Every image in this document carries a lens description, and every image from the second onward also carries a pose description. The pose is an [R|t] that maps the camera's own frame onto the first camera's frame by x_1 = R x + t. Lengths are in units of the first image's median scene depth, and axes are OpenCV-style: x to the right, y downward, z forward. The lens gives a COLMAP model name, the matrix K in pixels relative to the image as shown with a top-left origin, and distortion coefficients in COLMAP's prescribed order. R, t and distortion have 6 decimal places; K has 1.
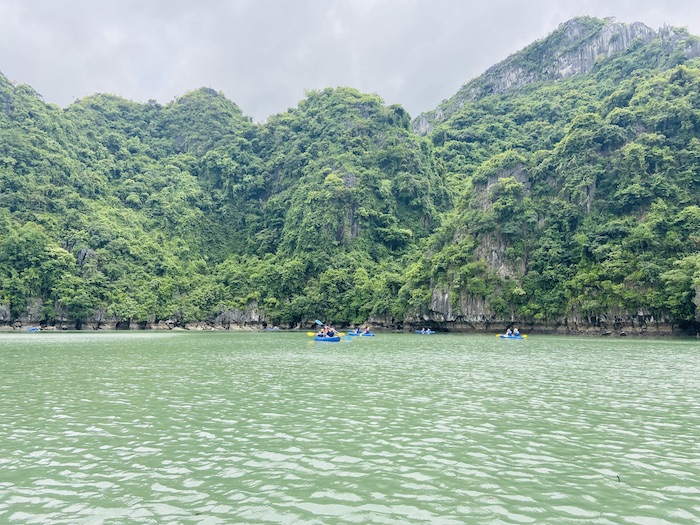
lens RADIAL K [[526.1, 0, 348.0], [0, 526.1, 248.3], [0, 0, 1]] dist [0.125590, -0.161346]
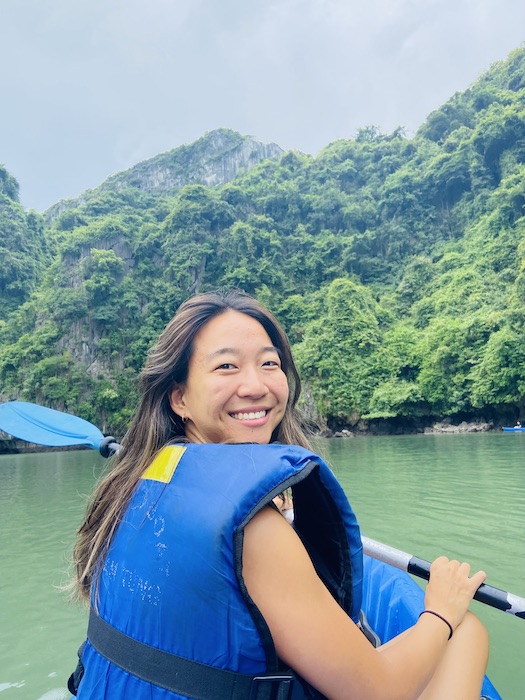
lens RADIAL K [[526.1, 0, 264.6], [0, 526.1, 338.0], [0, 0, 1]] dist [0.125590, -0.161346]
pose [[0.895767, 0.030937, 0.443446, 0.170543], [-0.012716, 0.998950, -0.044005, 0.029447], [-0.444342, 0.033779, 0.895220, 0.195885]]
